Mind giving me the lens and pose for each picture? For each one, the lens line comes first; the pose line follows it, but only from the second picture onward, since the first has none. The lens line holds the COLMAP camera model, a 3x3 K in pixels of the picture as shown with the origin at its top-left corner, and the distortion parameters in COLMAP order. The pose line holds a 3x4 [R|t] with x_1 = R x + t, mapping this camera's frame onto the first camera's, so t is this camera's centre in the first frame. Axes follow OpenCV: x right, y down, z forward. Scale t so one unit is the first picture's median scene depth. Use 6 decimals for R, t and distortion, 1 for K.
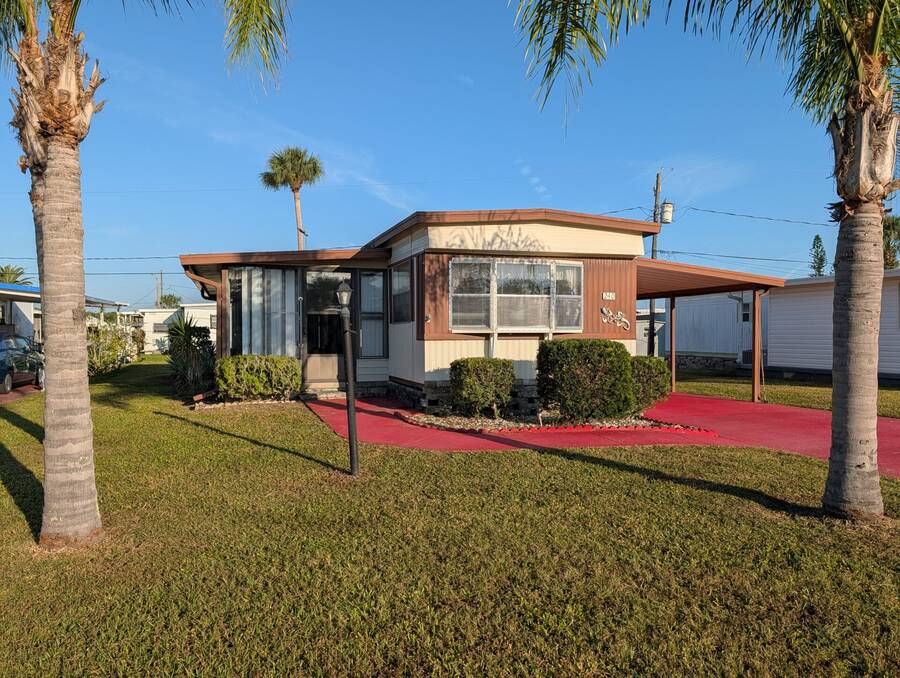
lens RADIAL K [[629.9, 0, 450.0], [0, 629.9, 339.0], [0, 0, 1]] dist [0.000461, -0.000911]
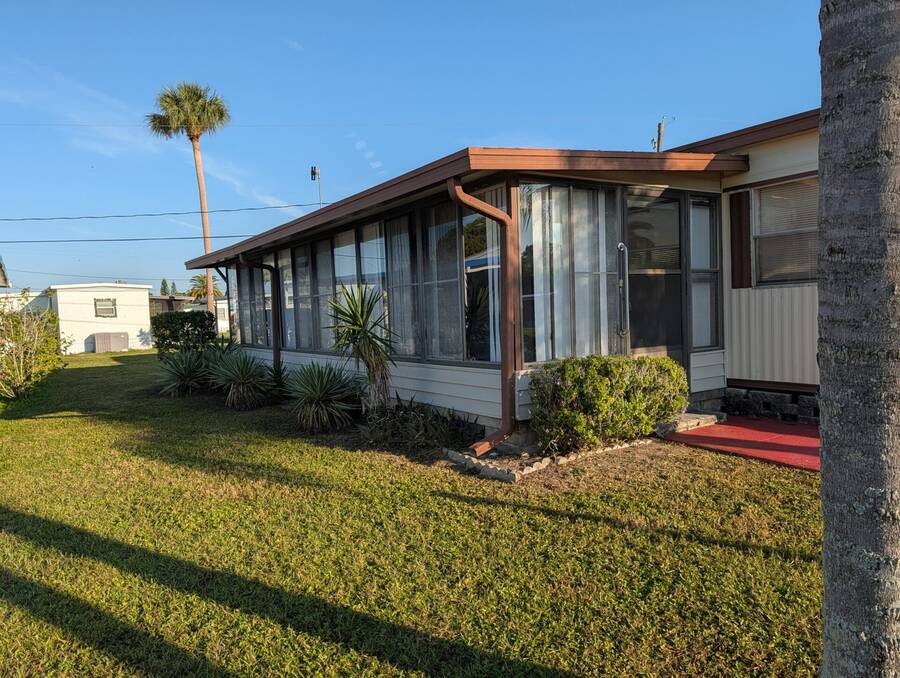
lens RADIAL K [[648.7, 0, 450.0], [0, 648.7, 339.0], [0, 0, 1]] dist [0.002556, -0.000140]
pose [[0.973201, -0.043809, 0.225743, -0.142701], [0.036412, 0.998658, 0.036827, -0.003102], [-0.227053, -0.027621, 0.973491, 0.139124]]
